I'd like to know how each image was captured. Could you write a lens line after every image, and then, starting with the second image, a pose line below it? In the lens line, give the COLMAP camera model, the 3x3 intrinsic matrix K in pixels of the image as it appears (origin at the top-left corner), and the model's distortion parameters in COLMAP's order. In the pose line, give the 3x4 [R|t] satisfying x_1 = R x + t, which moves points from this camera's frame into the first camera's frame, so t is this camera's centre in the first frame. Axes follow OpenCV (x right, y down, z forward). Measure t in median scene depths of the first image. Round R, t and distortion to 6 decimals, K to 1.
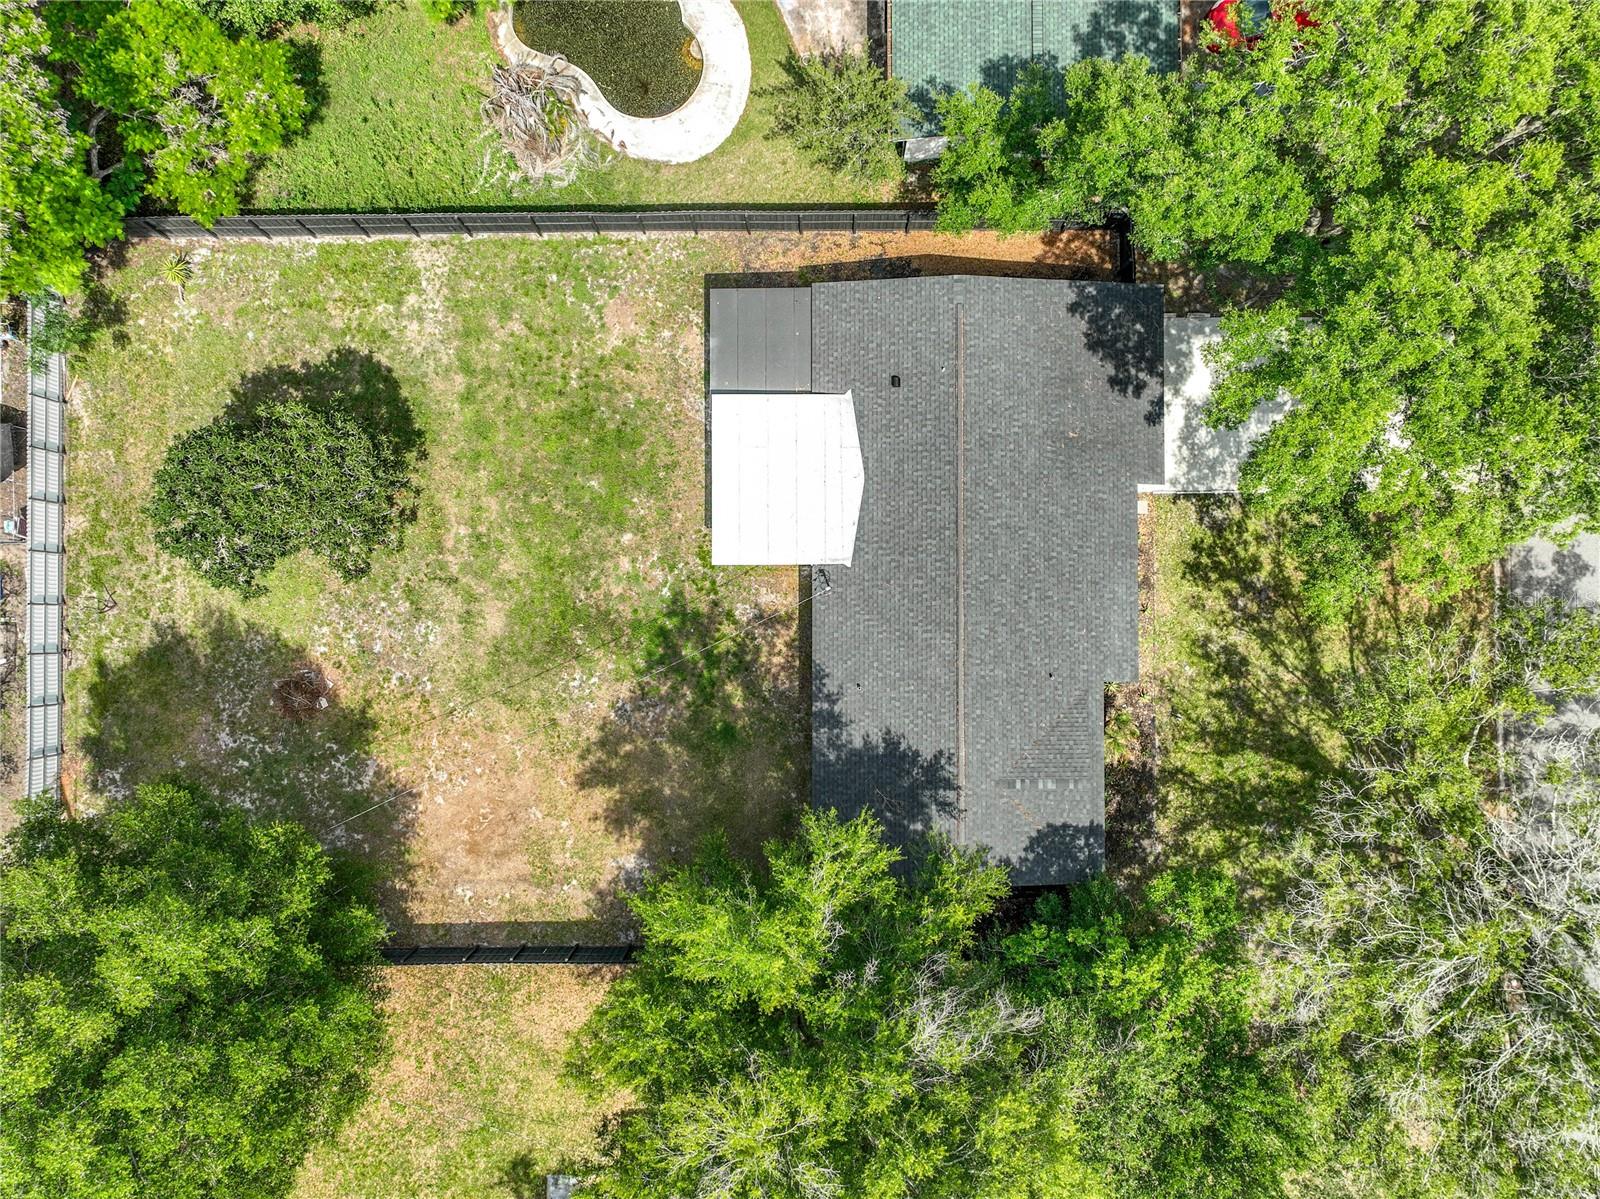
lens RADIAL K [[1119.0, 0, 799.9], [0, 1119.0, 599.4], [0, 0, 1]] dist [-0.000561, -0.000042]
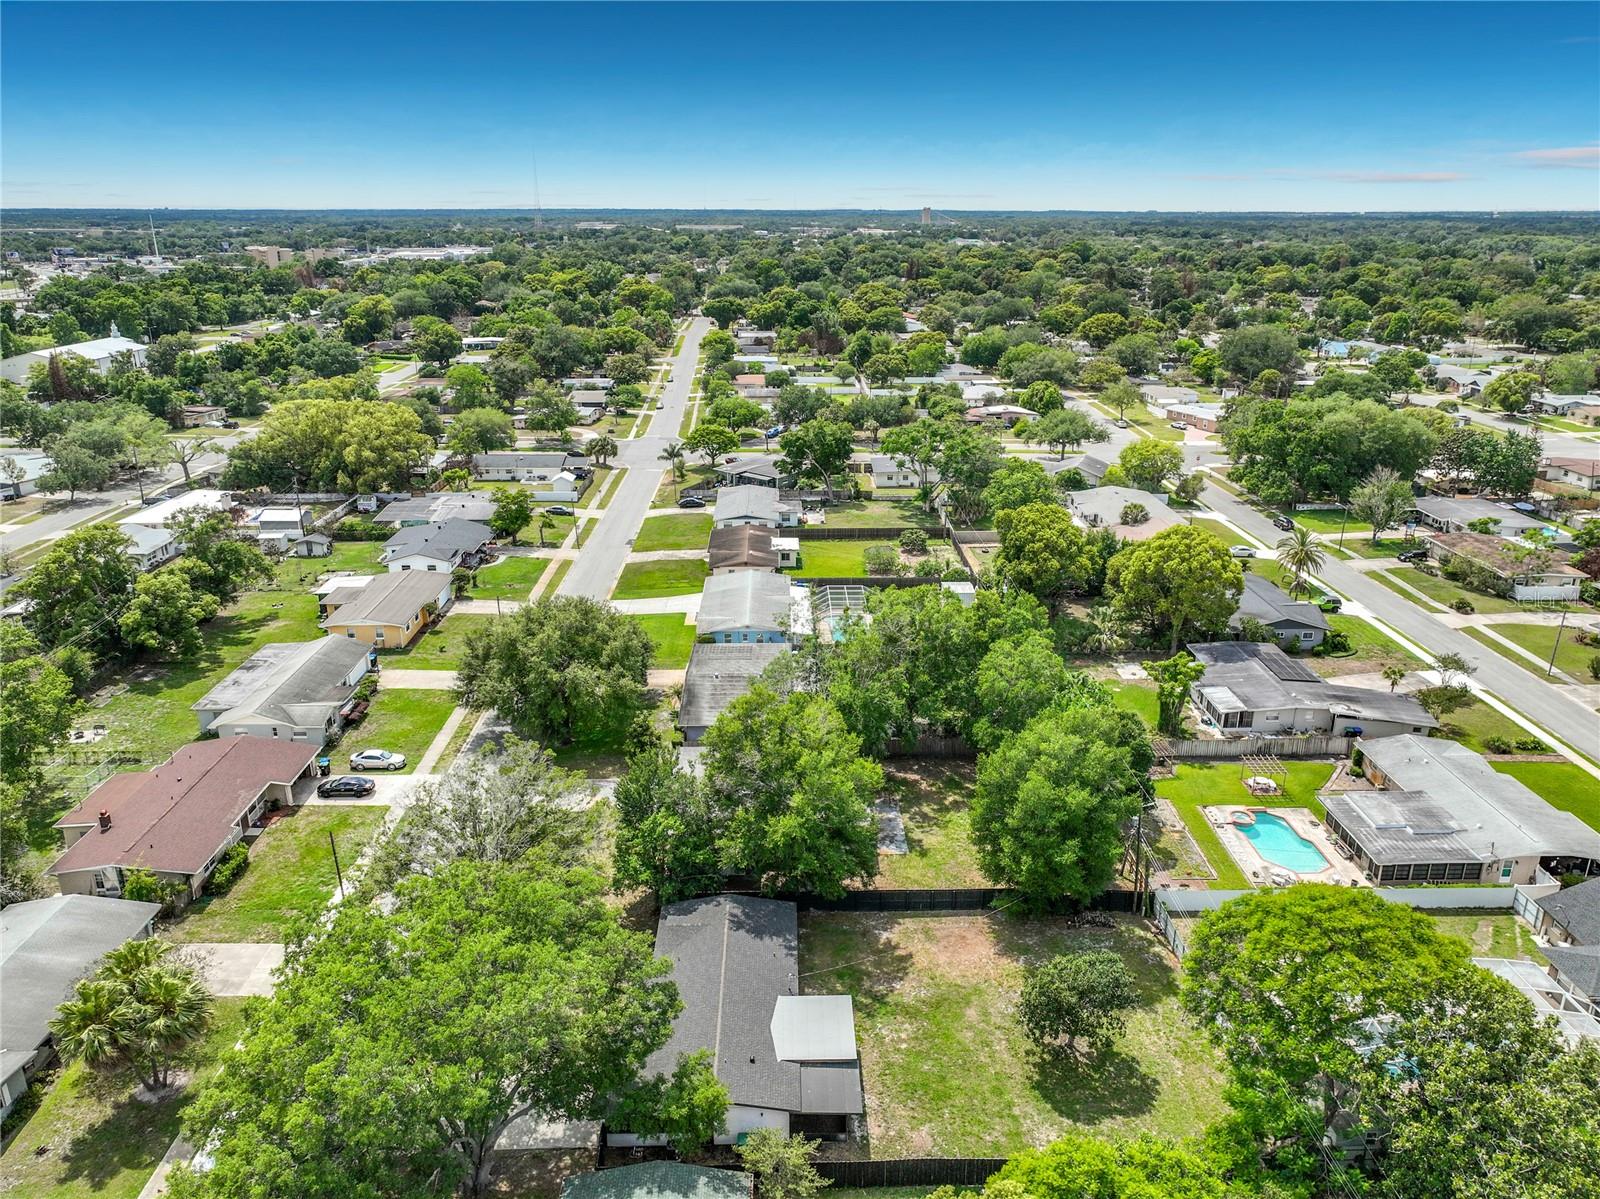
lens RADIAL K [[1119.0, 0, 797.6], [0, 1119.0, 599.6], [0, 0, 1]] dist [-0.000561, -0.000042]
pose [[-0.999864, 0.014613, -0.007606, 0.015916], [-0.011858, -0.317886, 0.948055, -1.503837], [0.011436, 0.948016, 0.318017, -0.228824]]
